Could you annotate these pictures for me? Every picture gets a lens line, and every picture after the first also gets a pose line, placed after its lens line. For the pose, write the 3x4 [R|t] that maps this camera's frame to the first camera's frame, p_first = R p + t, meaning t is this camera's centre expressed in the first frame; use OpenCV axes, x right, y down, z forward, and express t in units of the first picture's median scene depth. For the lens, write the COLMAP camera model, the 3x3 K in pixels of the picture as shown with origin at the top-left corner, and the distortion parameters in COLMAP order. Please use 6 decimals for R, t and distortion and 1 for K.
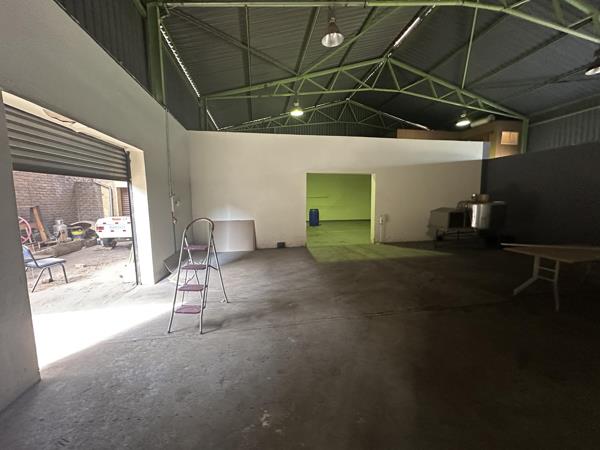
lens RADIAL K [[240.1, 0, 299.5], [0, 240.1, 224.8], [0, 0, 1]] dist [-0.002608, 0.000272]
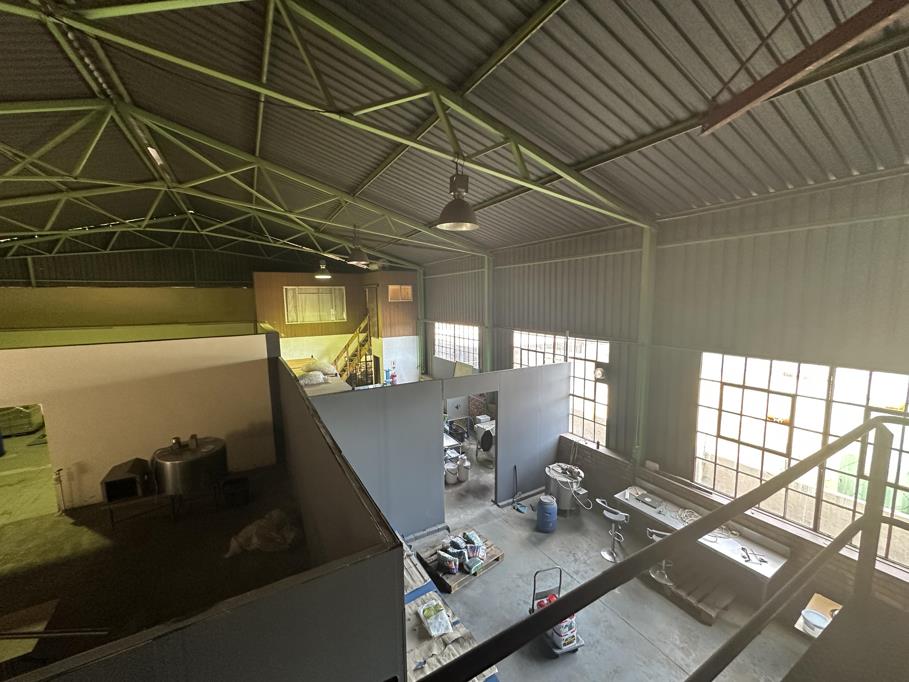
lens RADIAL K [[363.7, 0, 453.7], [0, 363.7, 340.7], [0, 0, 1]] dist [-0.002608, 0.000272]
pose [[0.941909, -0.043209, 0.333078, 1.049420], [0.040718, 0.999066, 0.014458, -0.360020], [-0.333392, -0.000056, 0.942788, -0.241729]]
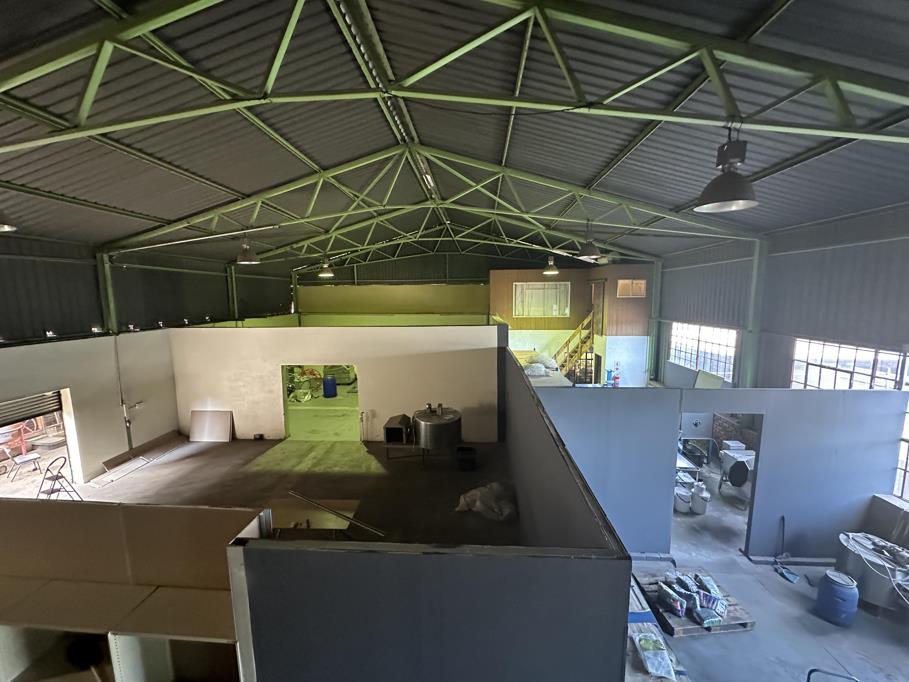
lens RADIAL K [[363.7, 0, 453.7], [0, 363.7, 340.7], [0, 0, 1]] dist [-0.002608, 0.000272]
pose [[0.970274, 0.030196, -0.240120, 1.032247], [-0.025621, 0.999426, 0.022152, -0.359529], [0.240651, -0.015342, 0.970490, -0.245964]]
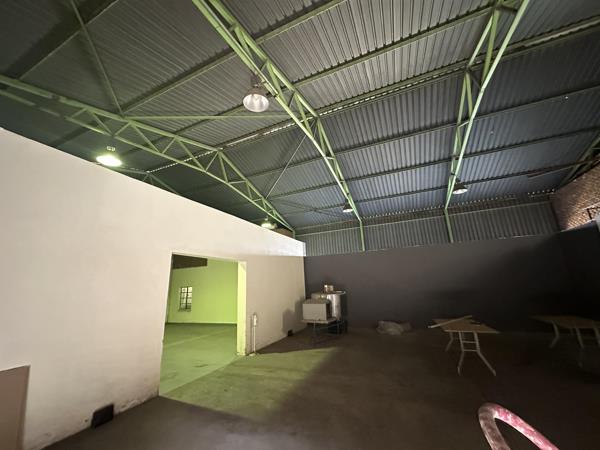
lens RADIAL K [[240.1, 0, 299.5], [0, 240.1, 224.8], [0, 0, 1]] dist [-0.002608, 0.000272]
pose [[0.560707, 0.193187, 0.805163, -0.282565], [0.124792, 0.941578, -0.312821, -0.052995], [-0.818556, 0.275879, 0.503841, 0.413342]]
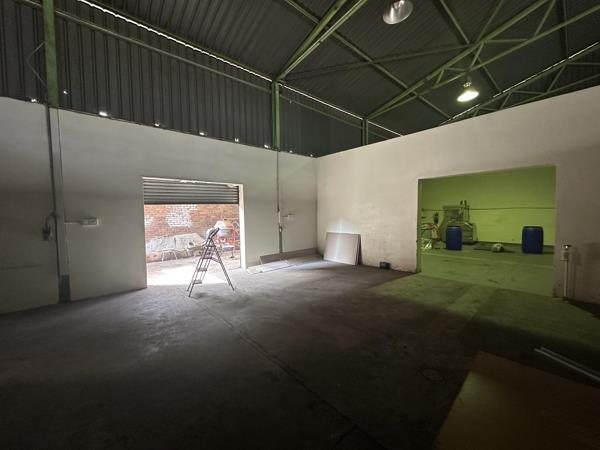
lens RADIAL K [[240.1, 0, 299.5], [0, 240.1, 224.8], [0, 0, 1]] dist [-0.002608, 0.000272]
pose [[0.518732, 0.039916, -0.854005, 0.493414], [-0.080027, 0.996791, -0.002020, -0.035114], [0.851183, 0.069392, 0.520262, 0.268825]]
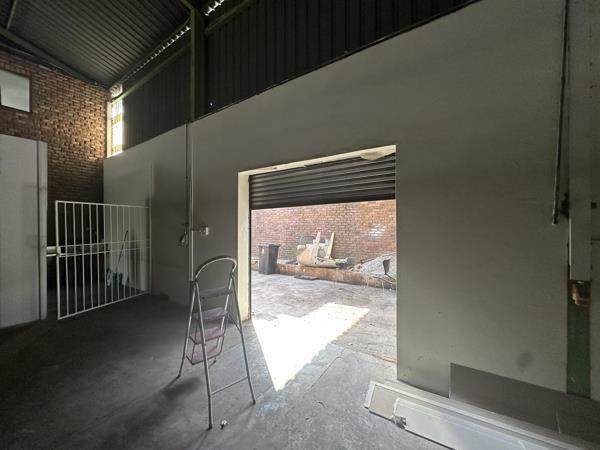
lens RADIAL K [[240.1, 0, 299.5], [0, 240.1, 224.8], [0, 0, 1]] dist [-0.002608, 0.000272]
pose [[-0.697837, 0.011173, -0.716170, -0.032371], [-0.070872, 0.993894, 0.084564, -0.076736], [0.712742, 0.109768, -0.692784, 0.670566]]
